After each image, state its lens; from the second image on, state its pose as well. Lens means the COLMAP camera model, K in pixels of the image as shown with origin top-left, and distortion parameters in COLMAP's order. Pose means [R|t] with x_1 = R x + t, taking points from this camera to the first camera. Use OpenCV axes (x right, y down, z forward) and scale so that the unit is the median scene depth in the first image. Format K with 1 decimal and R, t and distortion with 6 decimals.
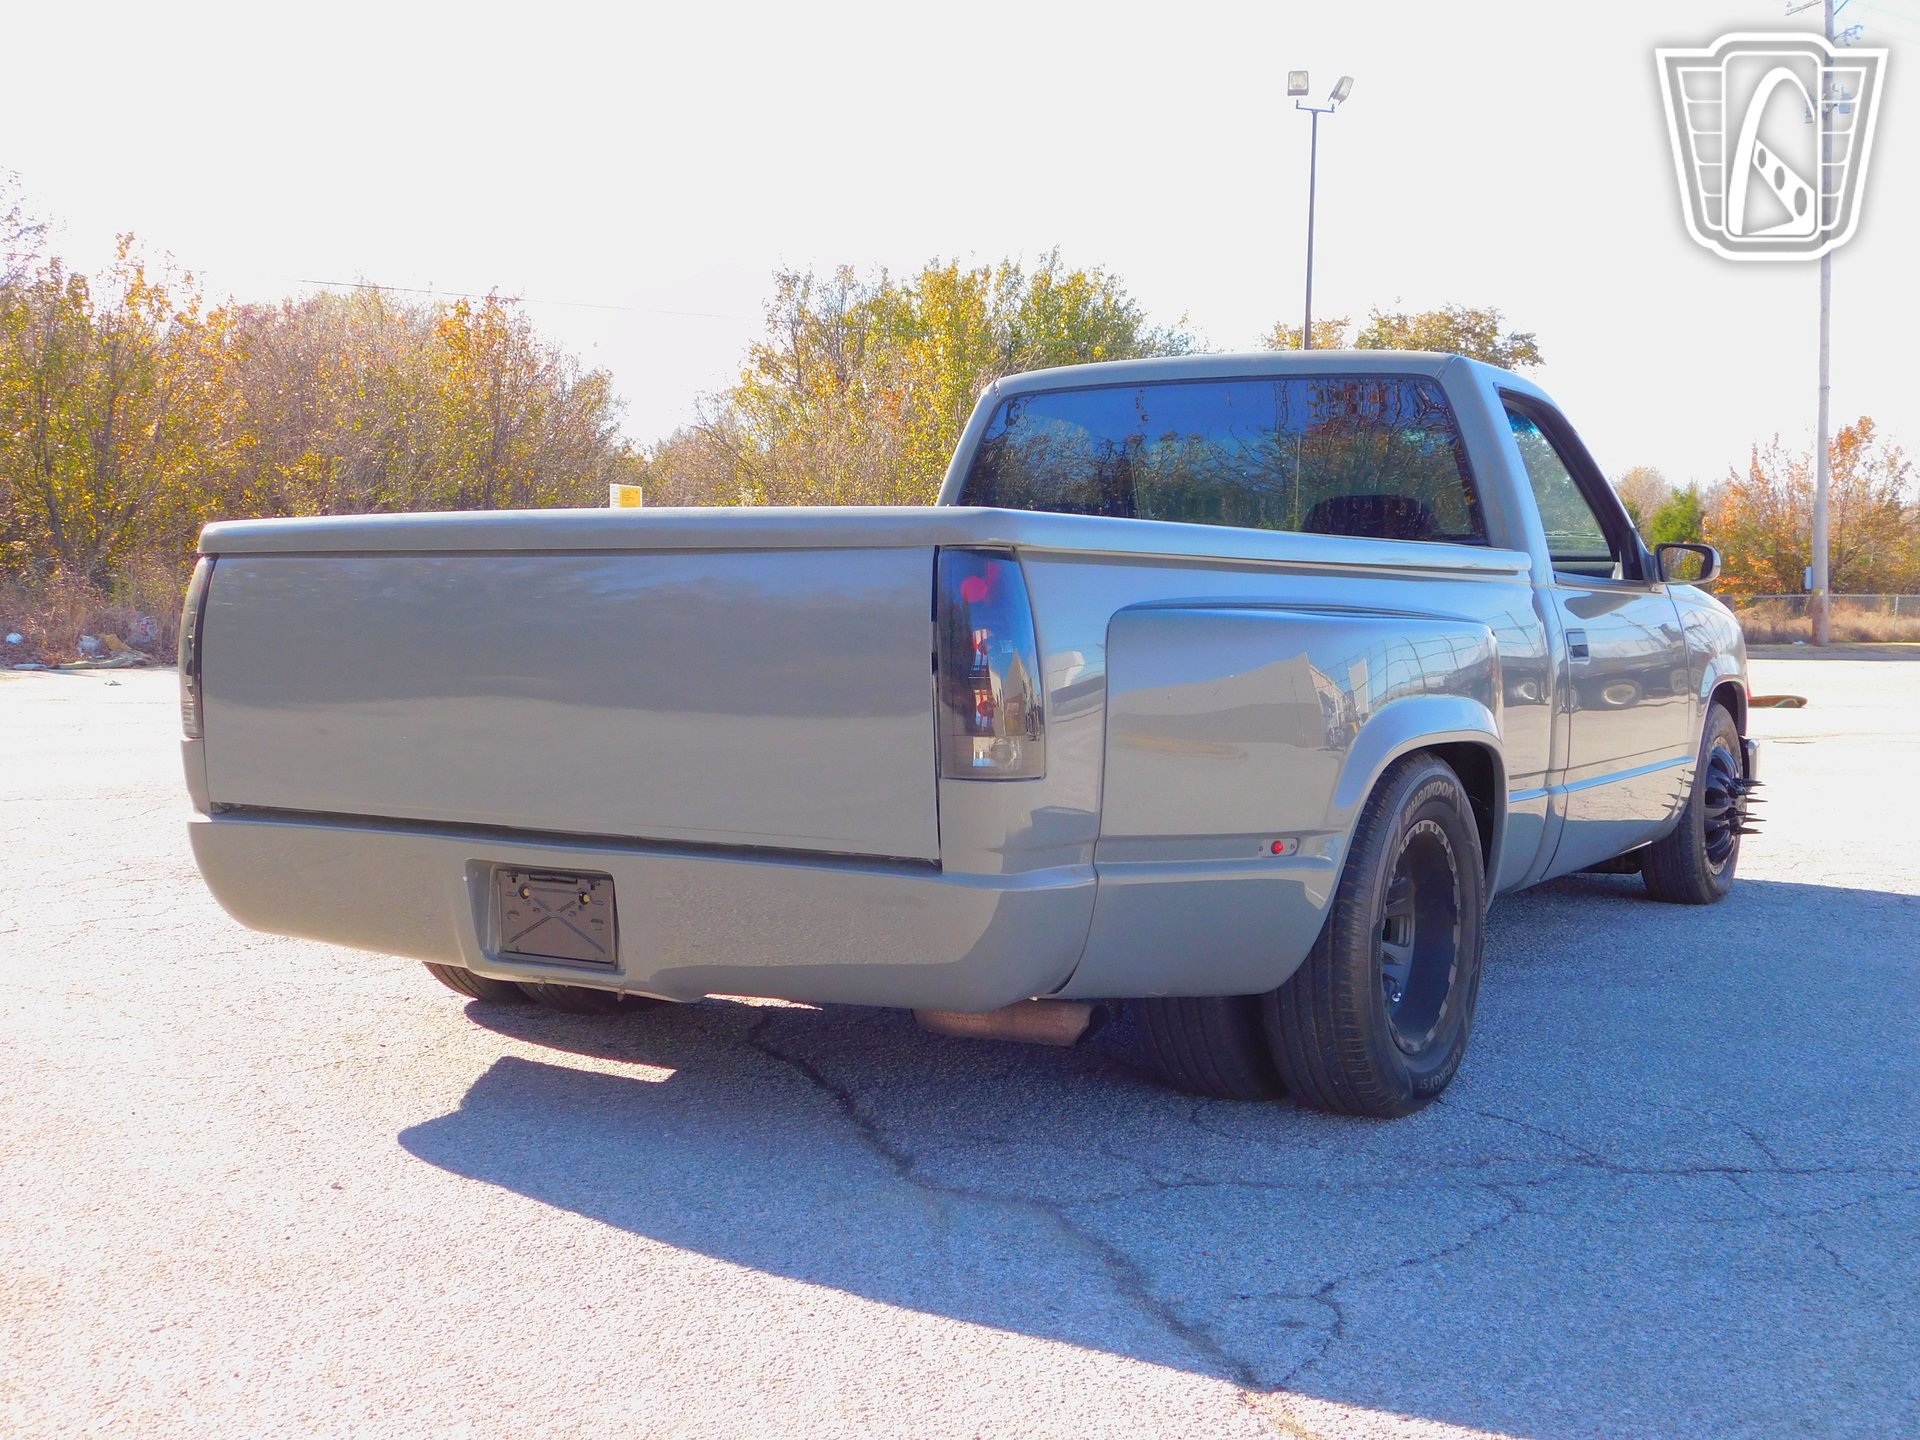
lens RADIAL K [[2276.2, 0, 929.5], [0, 2276.2, 739.4], [0, 0, 1]] dist [0.005442, 0.000000]
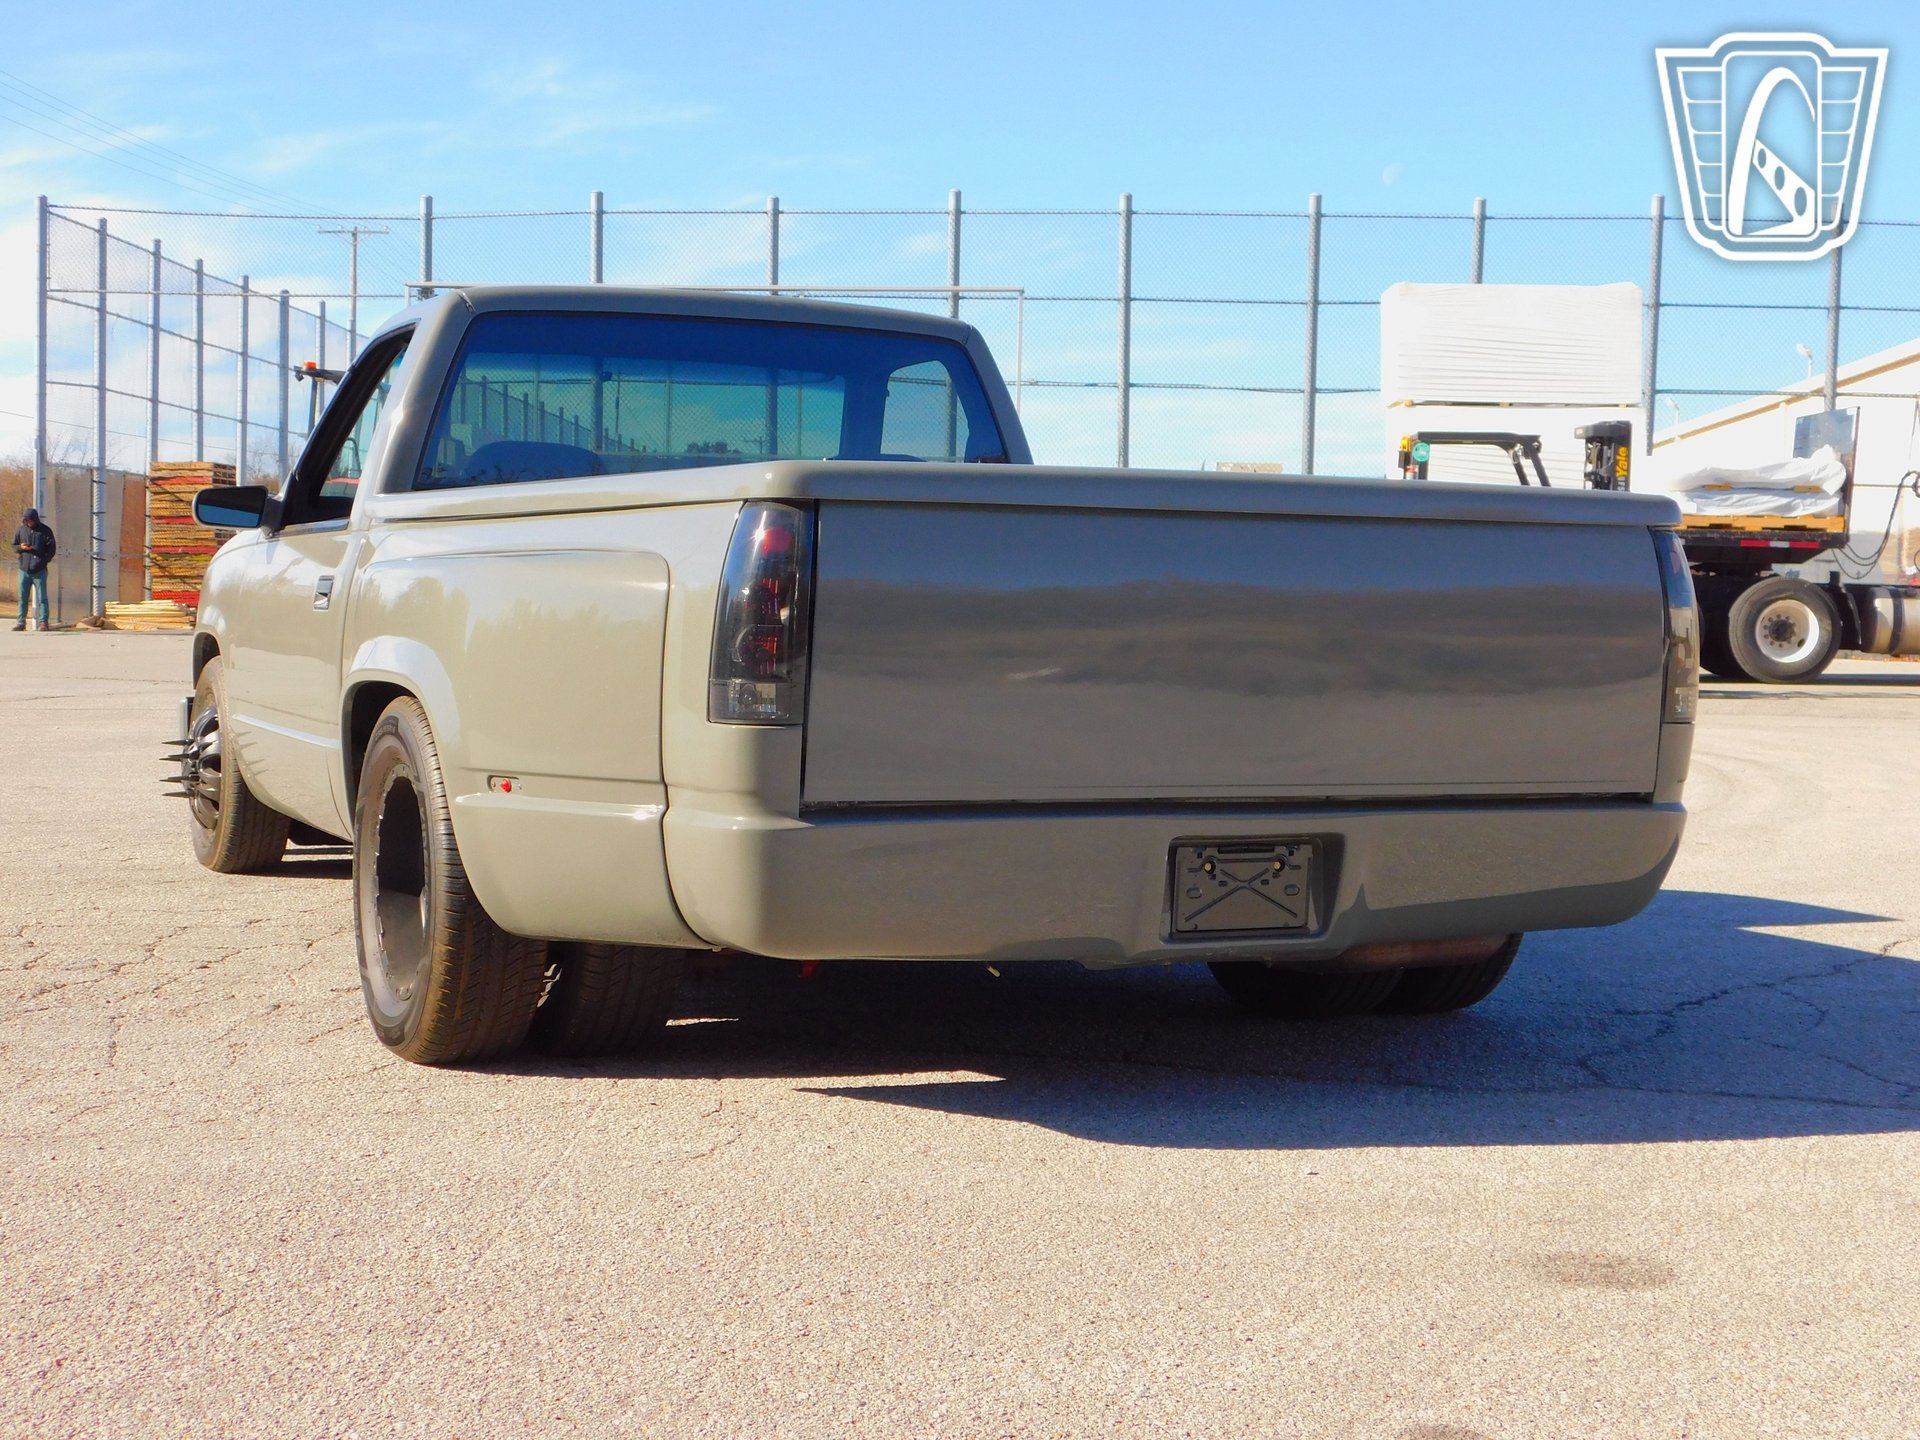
lens RADIAL K [[2941.9, 0, 1000.5], [0, 2941.9, 719.8], [0, 0, 1]] dist [0.011001, 0.000000]
pose [[0.539254, -0.033901, 0.841460, -1.167092], [0.033251, 0.999267, 0.018949, -0.019981], [-0.841486, 0.017761, 0.539986, 0.364855]]
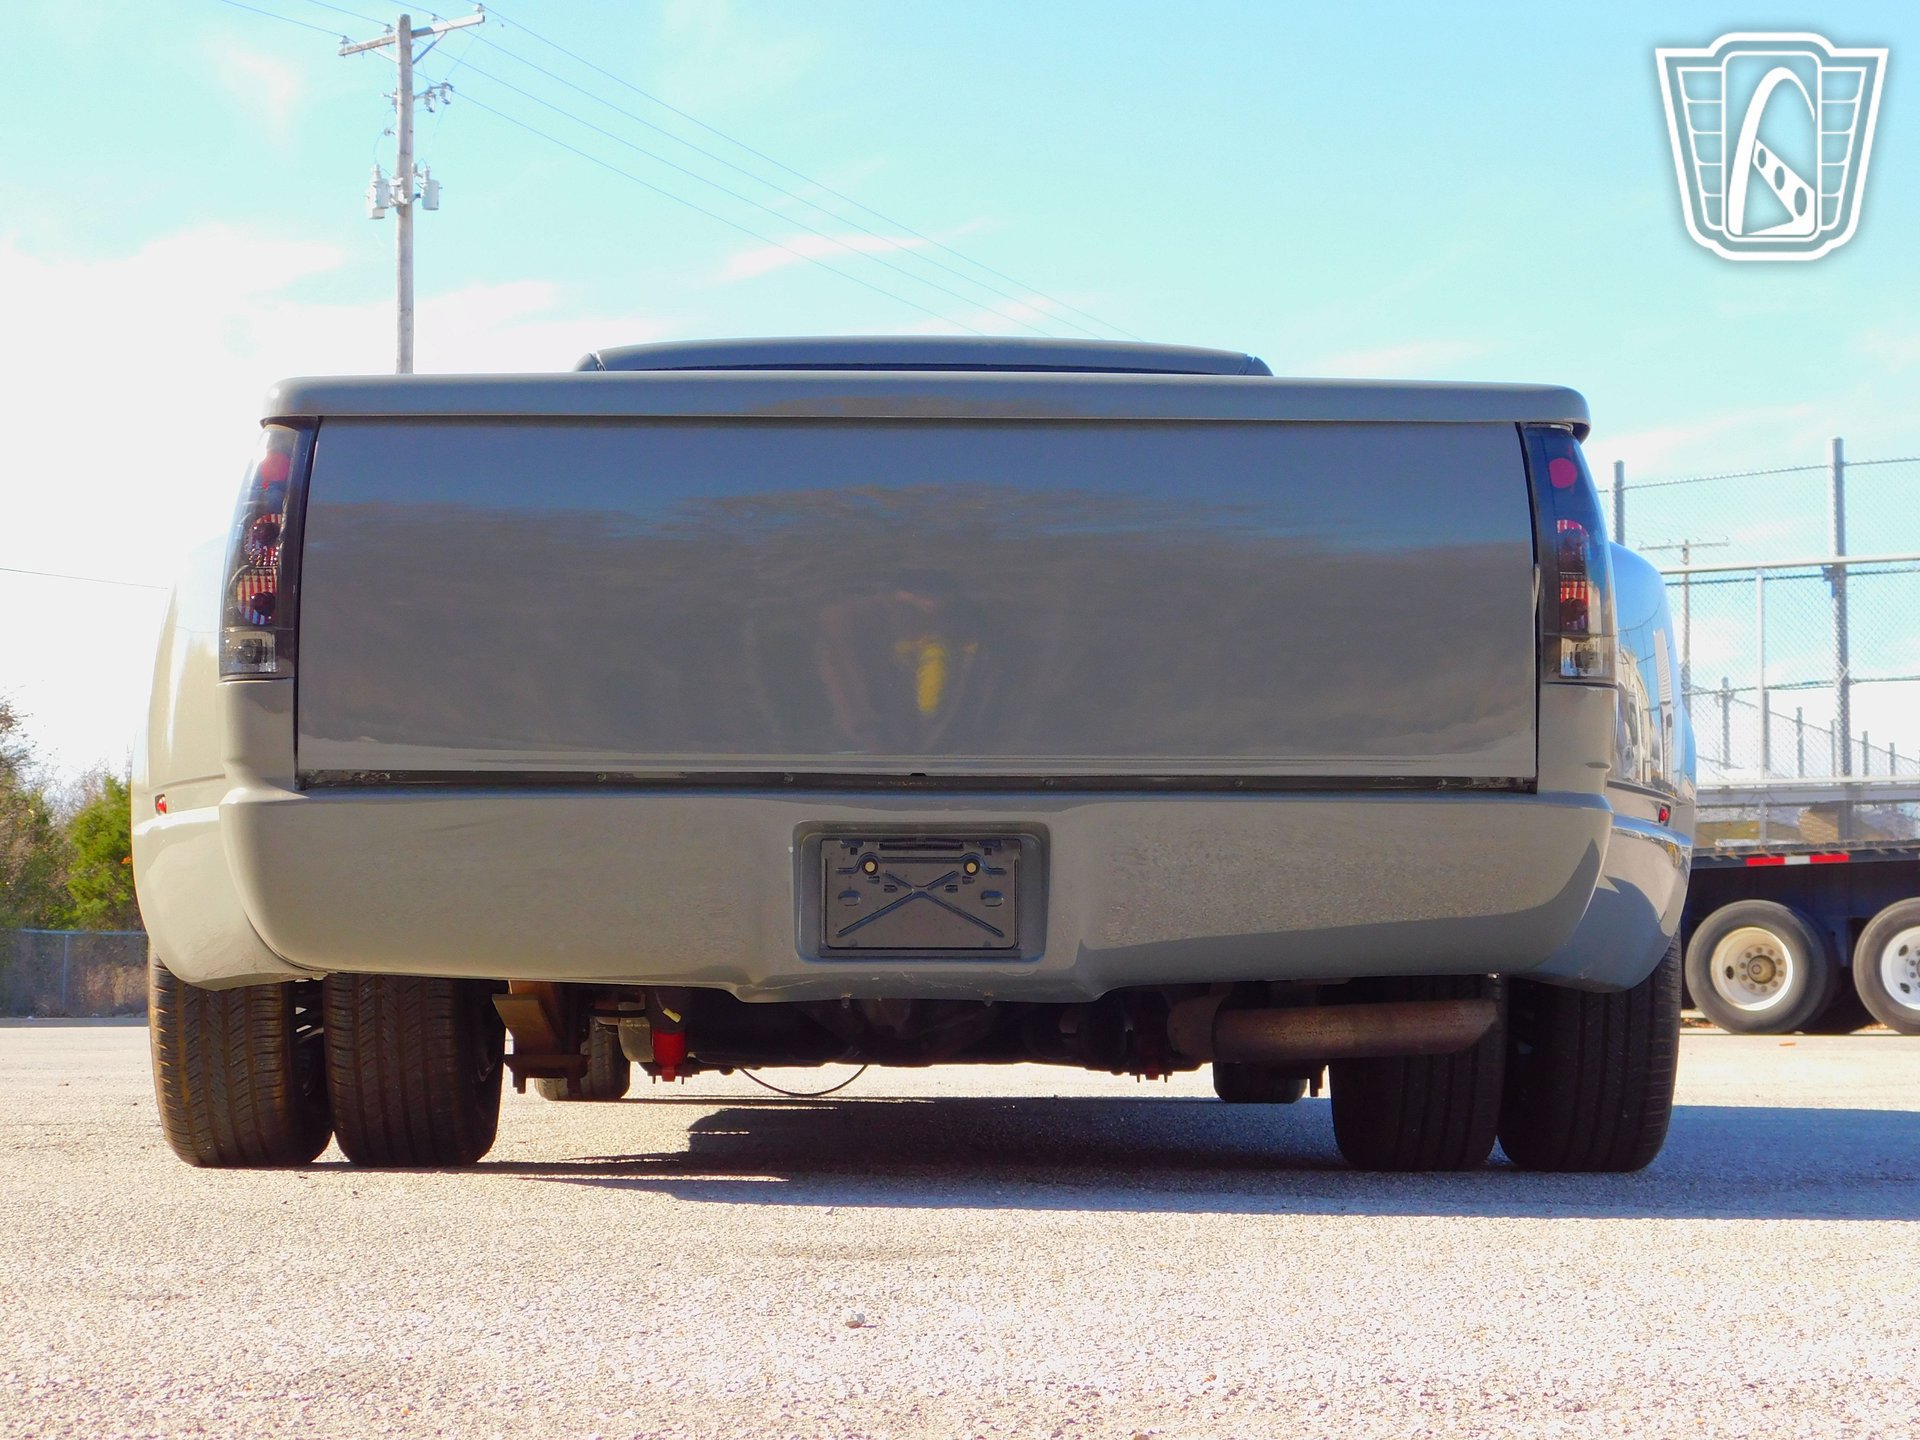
lens RADIAL K [[3880.1, 0, 966.6], [0, 3880.1, 719.7], [0, 0, 1]] dist [0.023437, 0.000000]
pose [[0.839894, 0.037131, 0.541480, -0.785041], [0.033953, 0.992109, -0.120697, 0.161622], [-0.541688, 0.119757, 0.832005, -0.098399]]
